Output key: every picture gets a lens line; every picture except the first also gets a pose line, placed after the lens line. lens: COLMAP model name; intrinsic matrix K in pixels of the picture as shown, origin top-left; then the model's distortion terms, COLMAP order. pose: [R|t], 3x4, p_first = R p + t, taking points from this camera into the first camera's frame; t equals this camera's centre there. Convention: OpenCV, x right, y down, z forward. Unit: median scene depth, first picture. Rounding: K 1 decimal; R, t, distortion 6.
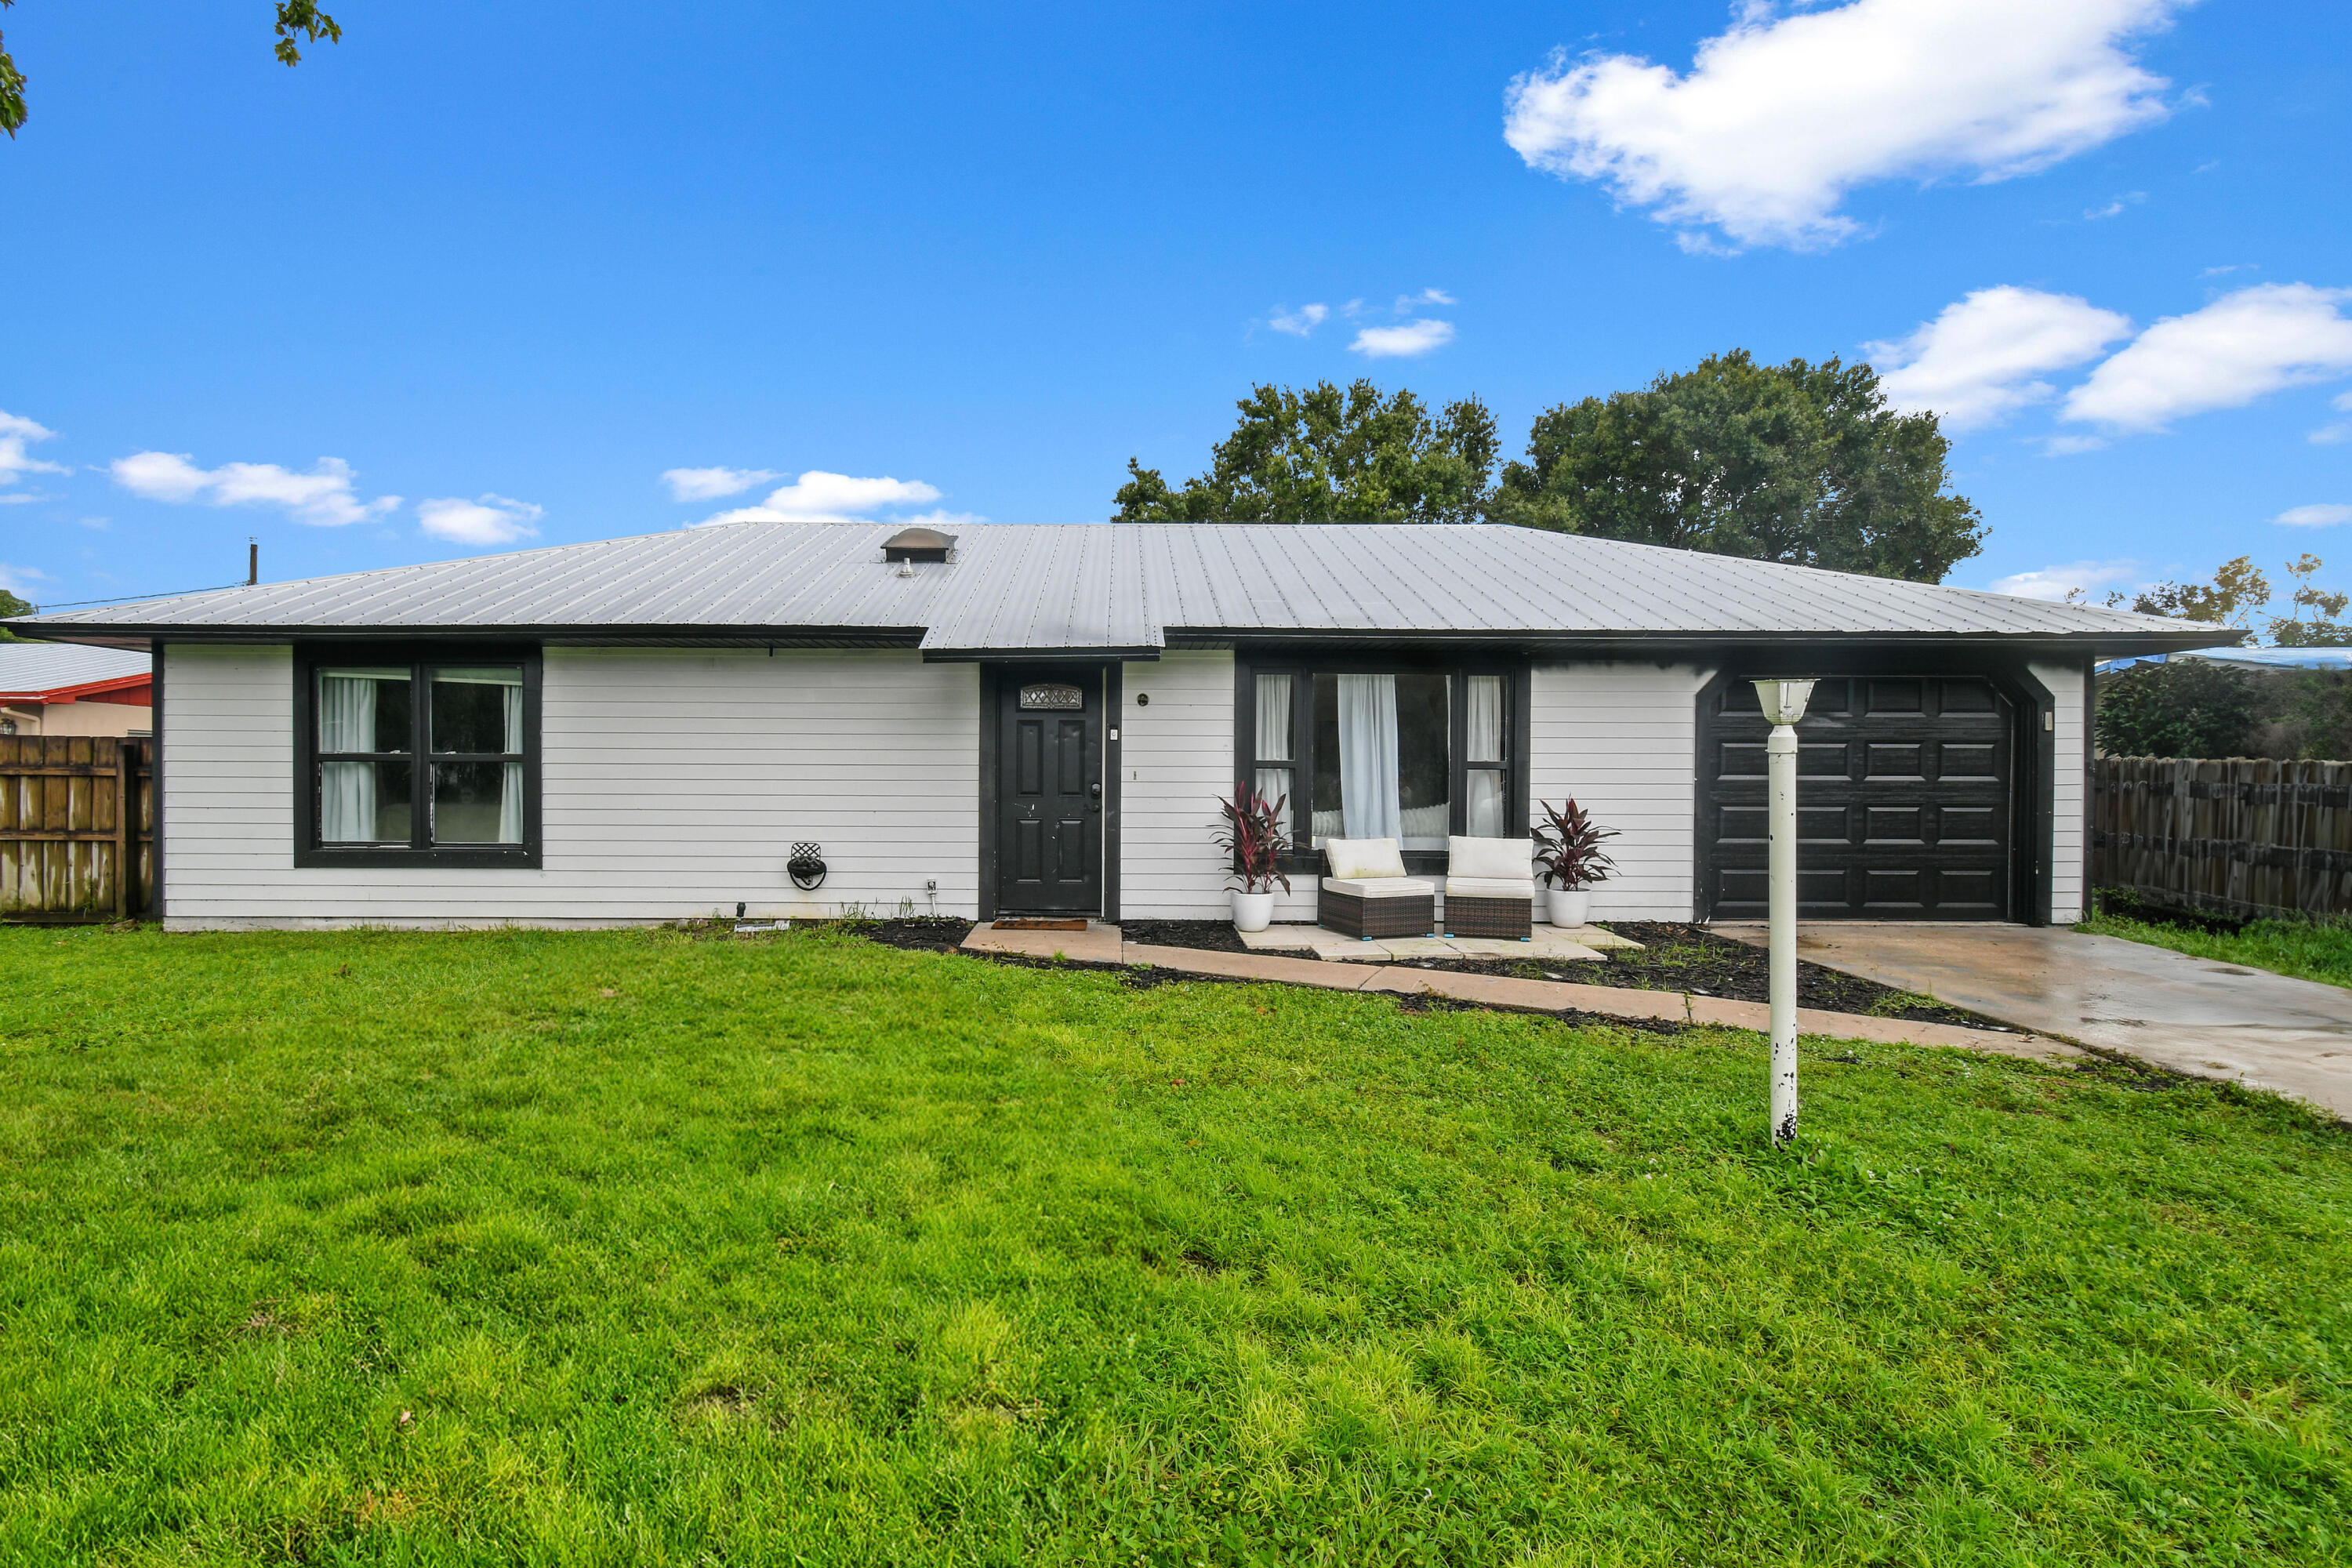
lens RADIAL K [[1050.0, 0, 1173.8], [0, 1050.0, 786.5], [0, 0, 1]] dist [-0.000724, -0.000250]
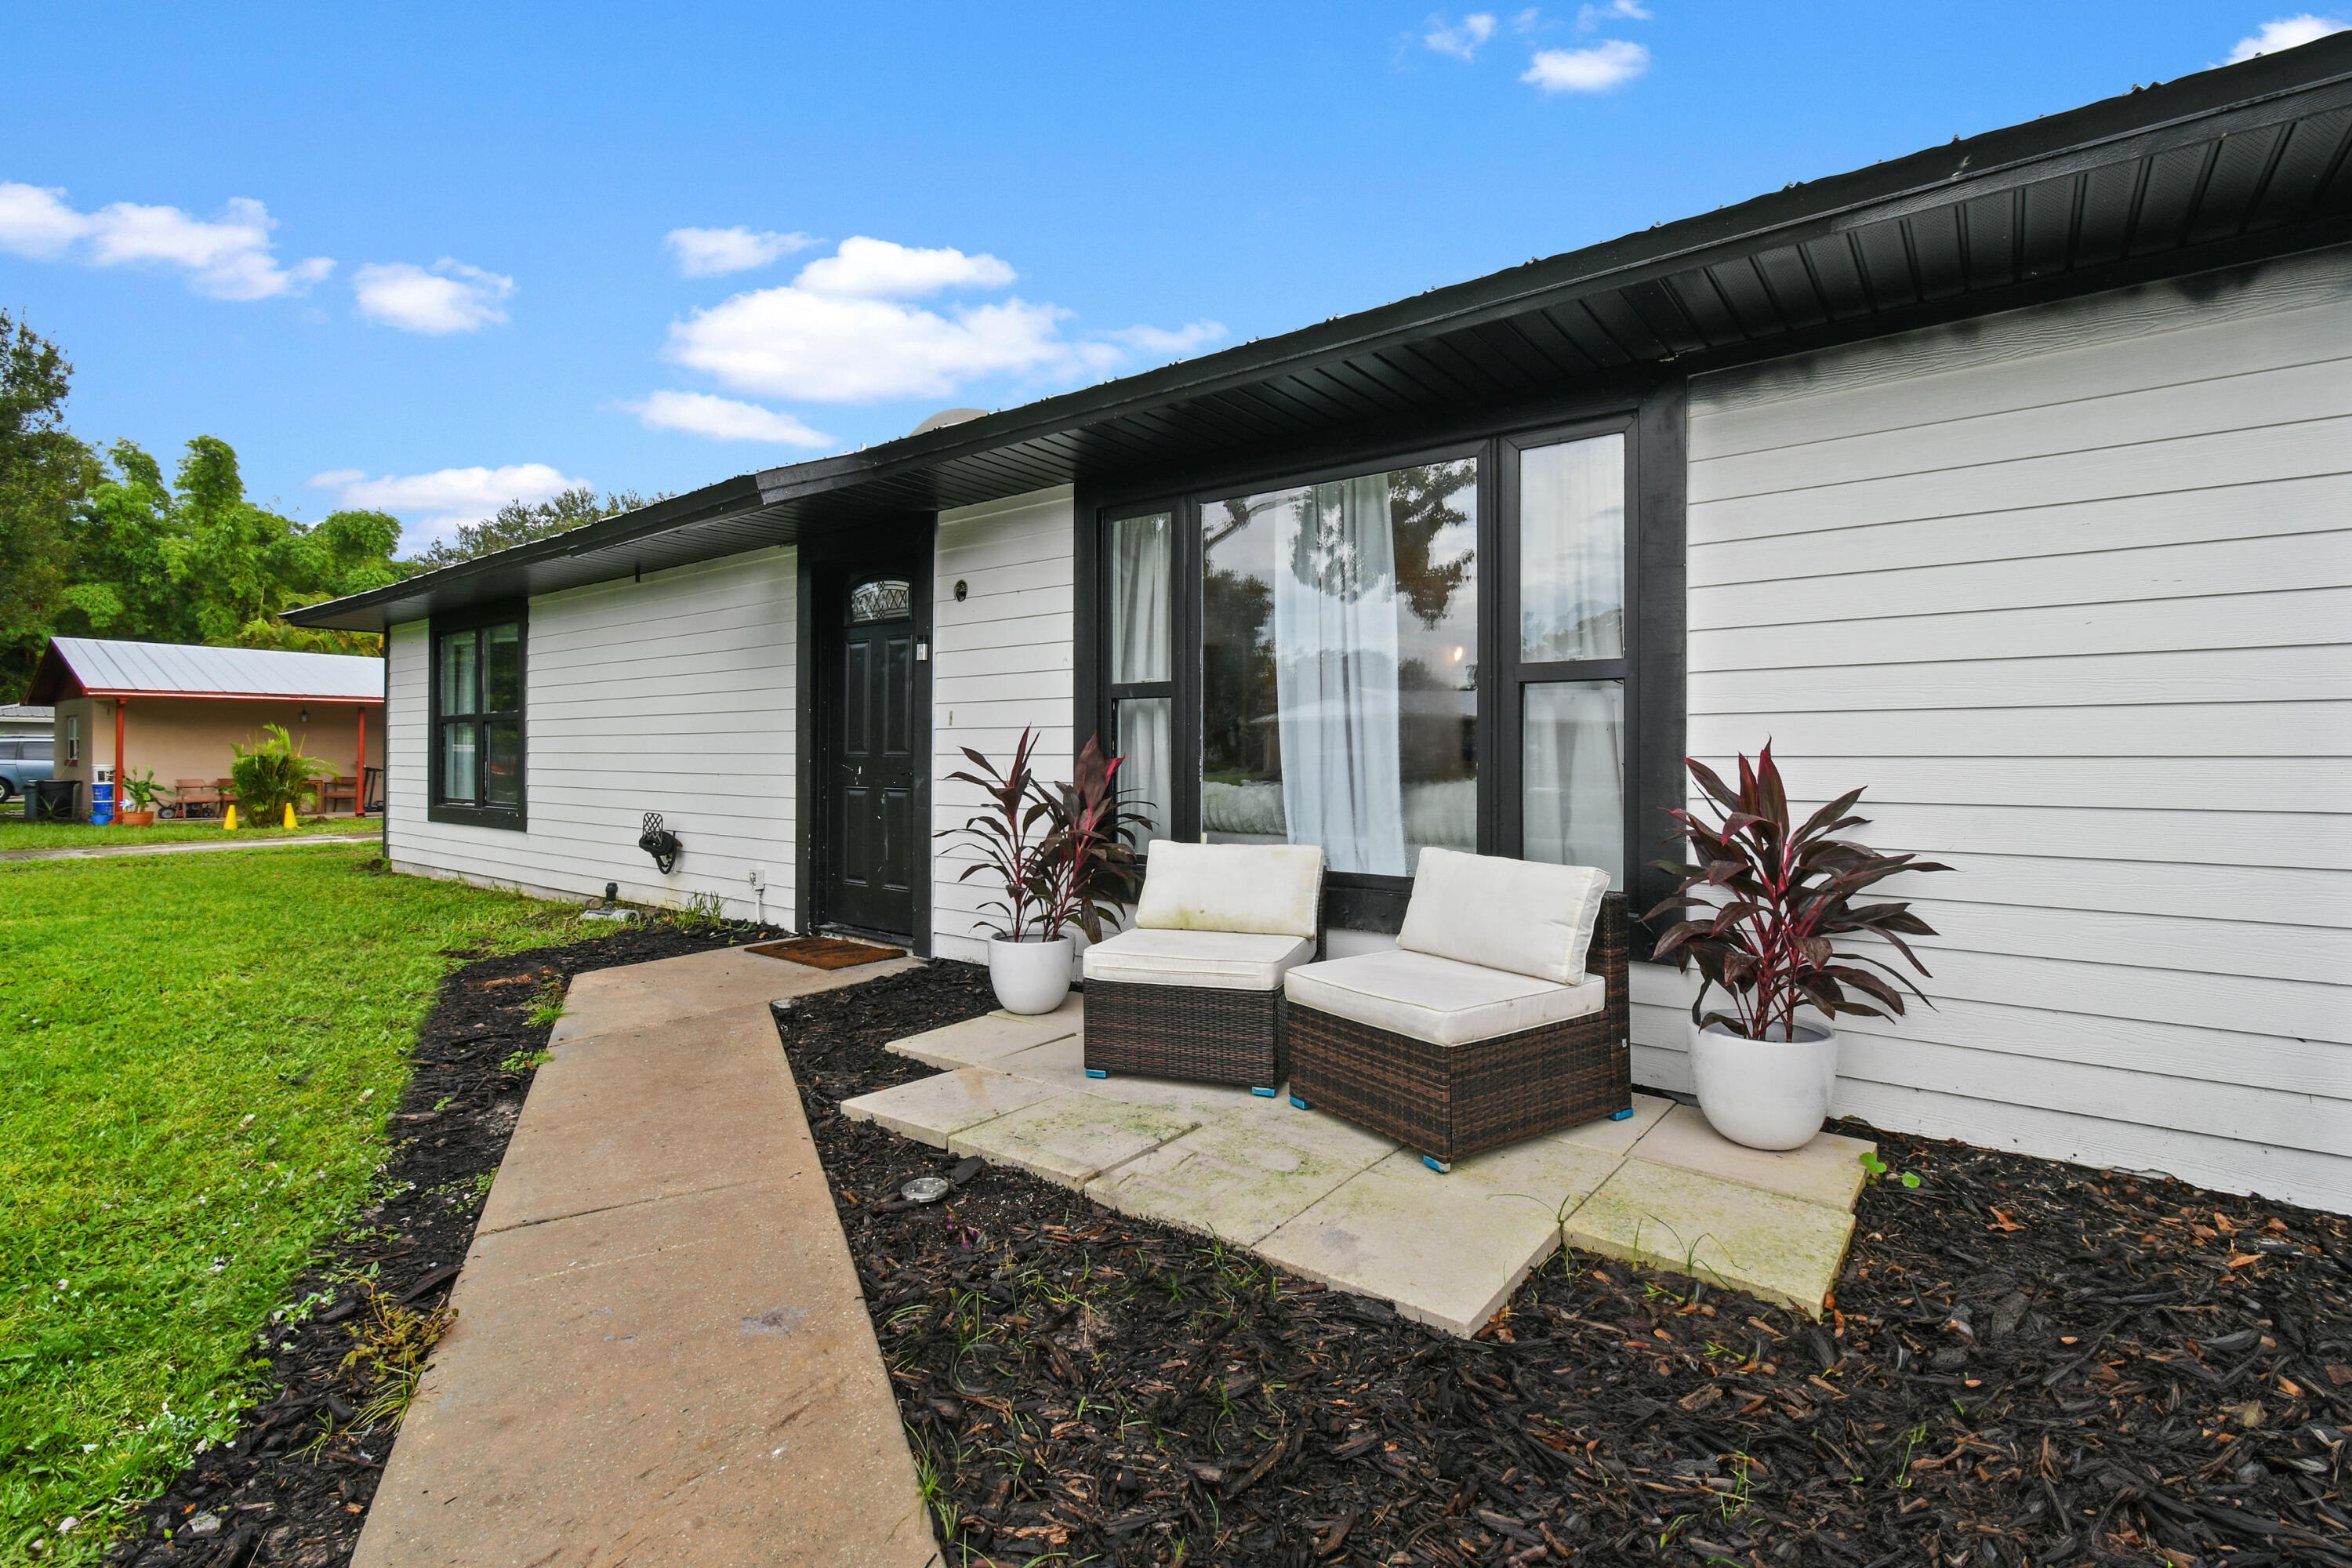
lens RADIAL K [[1050.0, 0, 1174.4], [0, 1050.0, 770.3], [0, 0, 1]] dist [-0.000724, -0.000250]
pose [[0.770311, 0.006024, -0.637640, 0.444721], [-0.007680, 0.999970, 0.000170, 0.017880], [0.637622, 0.004766, 0.770334, 0.624039]]
